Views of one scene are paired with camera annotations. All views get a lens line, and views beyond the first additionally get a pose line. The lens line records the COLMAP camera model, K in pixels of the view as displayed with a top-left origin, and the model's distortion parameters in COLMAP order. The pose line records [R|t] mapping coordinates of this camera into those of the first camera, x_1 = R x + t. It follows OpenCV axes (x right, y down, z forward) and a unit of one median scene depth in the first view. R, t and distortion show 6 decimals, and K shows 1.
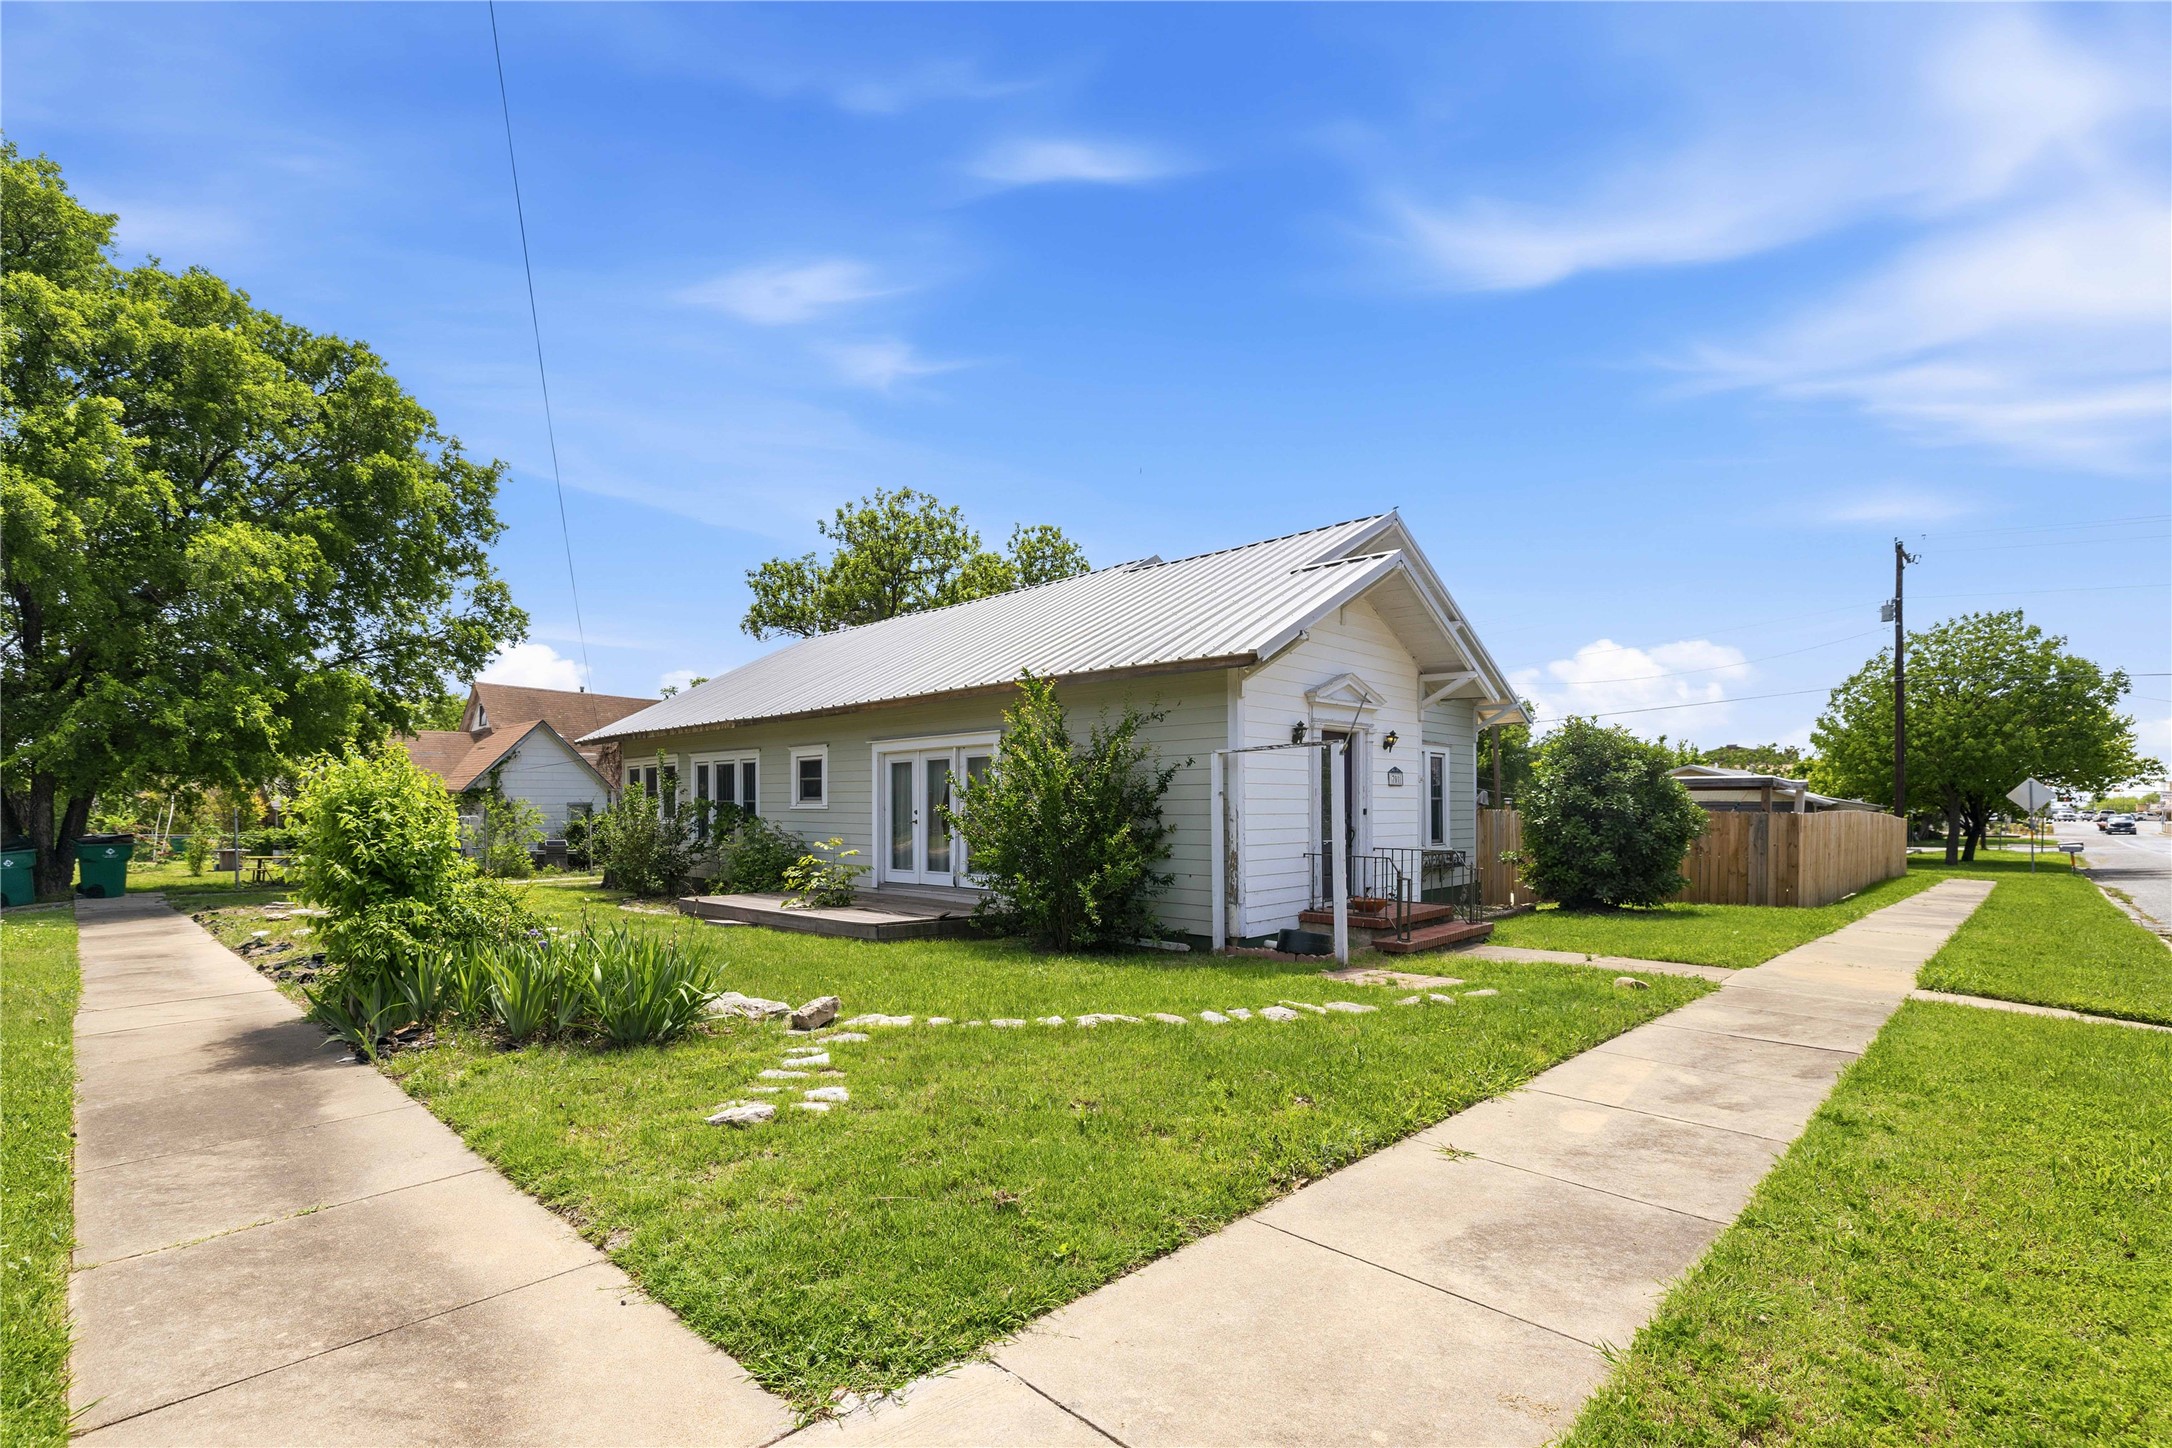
lens RADIAL K [[1014.2, 0, 1077.6], [0, 1014.2, 842.7], [0, 0, 1]] dist [-0.001493, 0.000405]
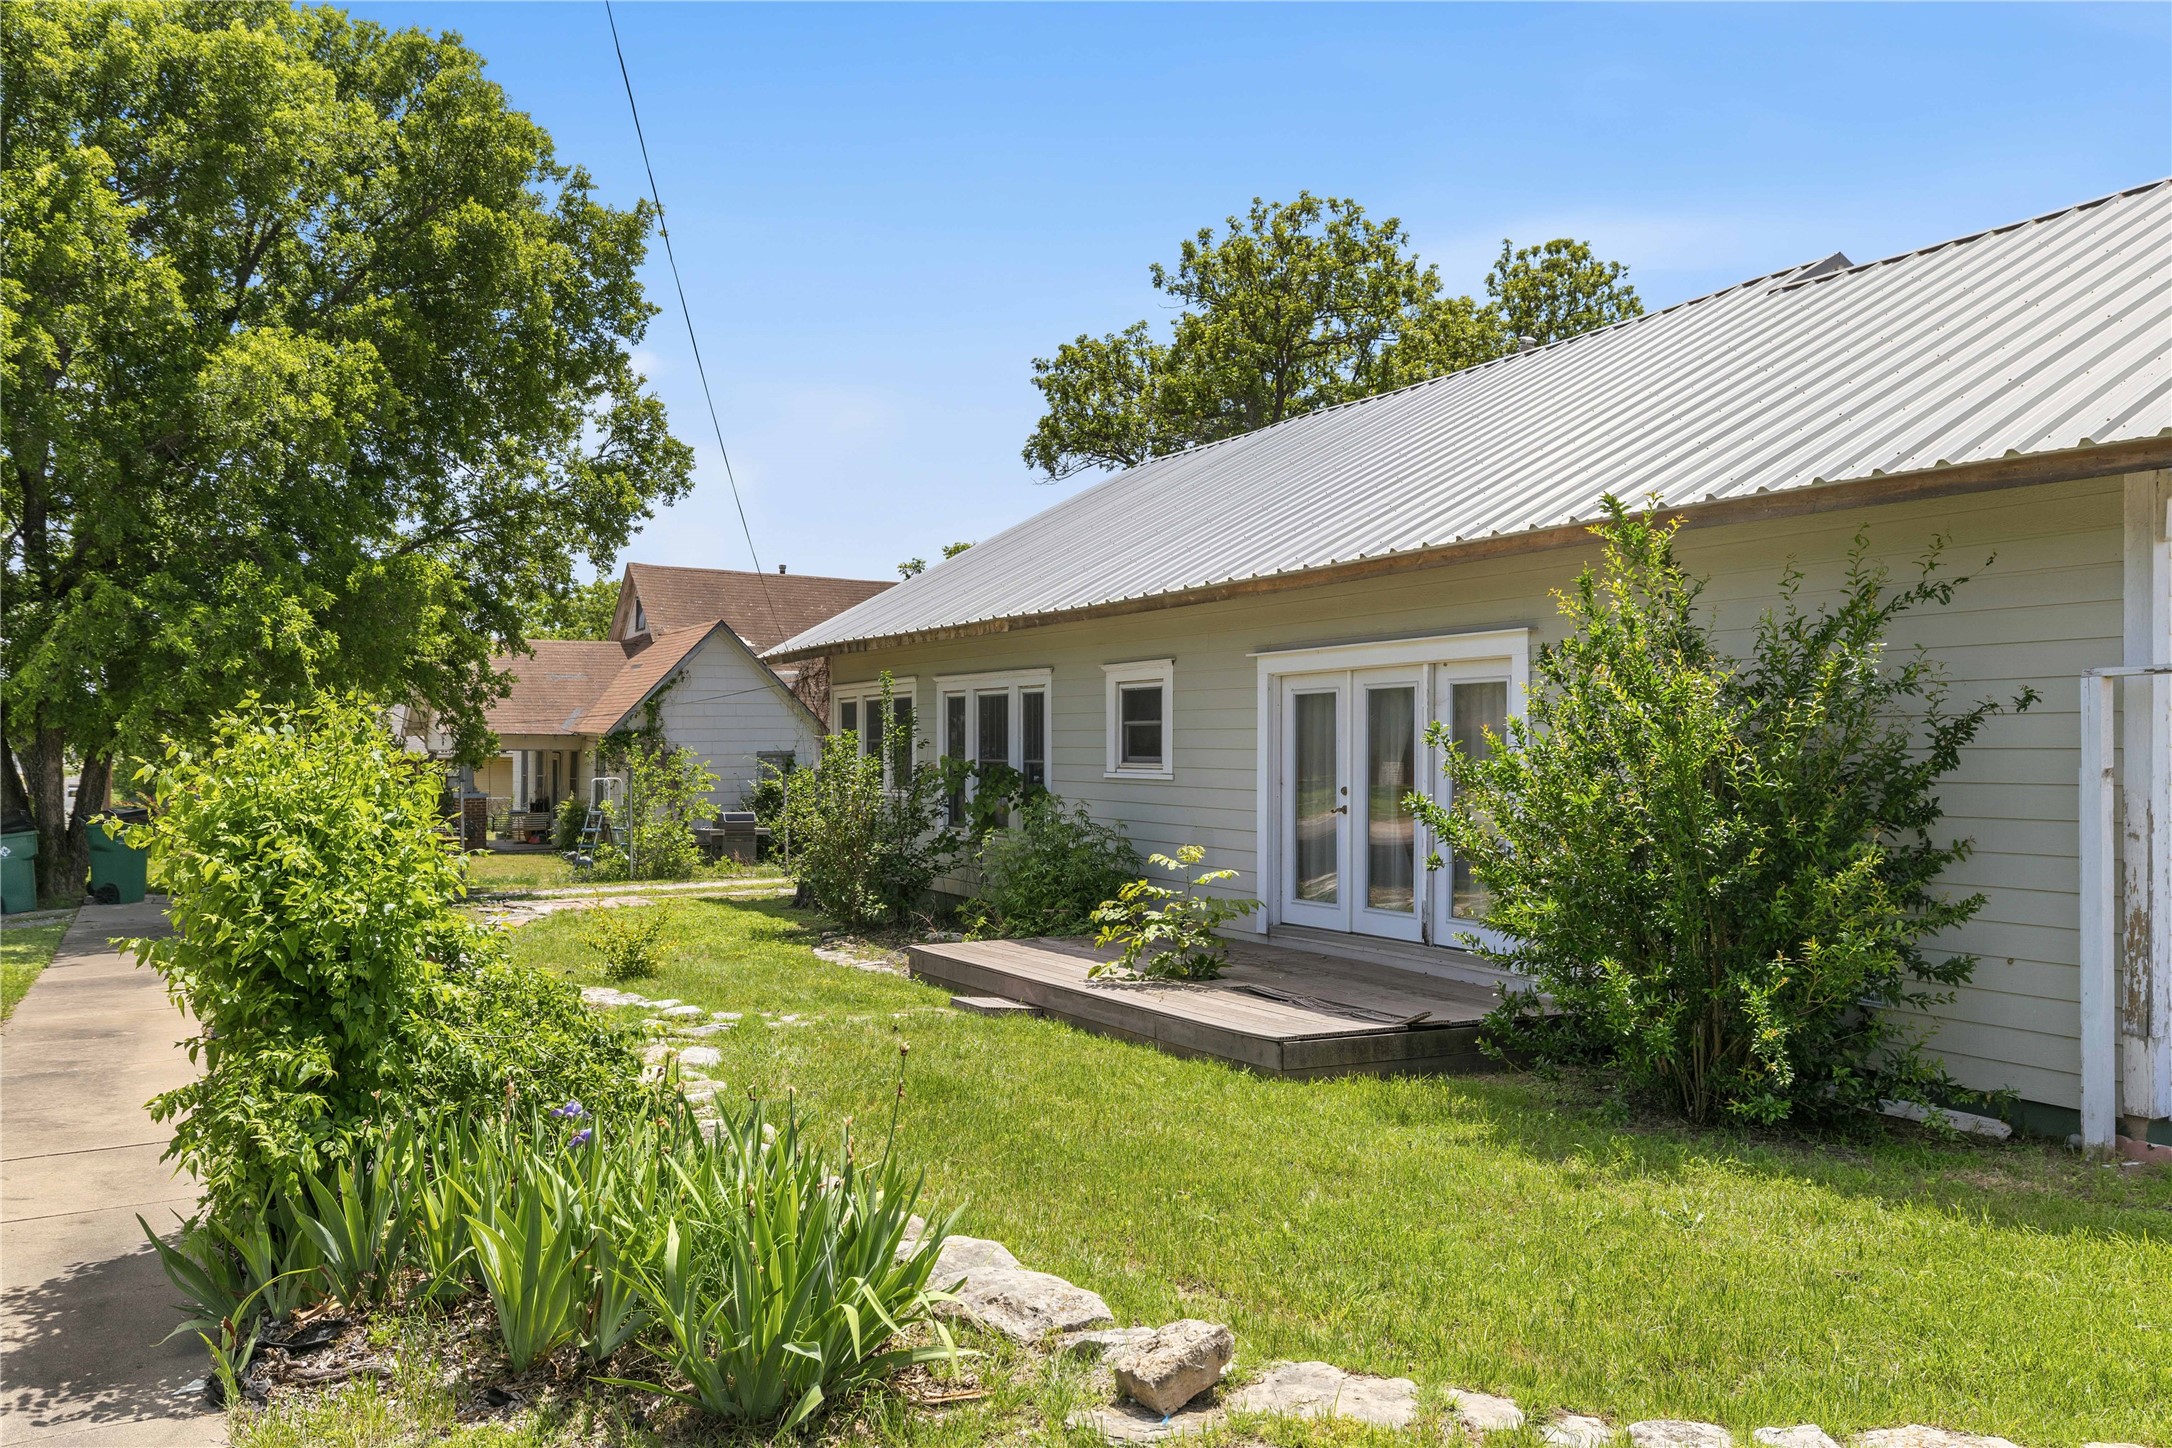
lens RADIAL K [[1655.6, 0, 1090.4], [0, 1655.6, 724.9], [0, 0, 1]] dist [0.007597, -0.020257]
pose [[0.960343, -0.008135, -0.278702, -0.045345], [-0.003829, 0.999095, -0.042358, -0.024523], [0.278794, 0.041745, 0.959443, 0.151991]]
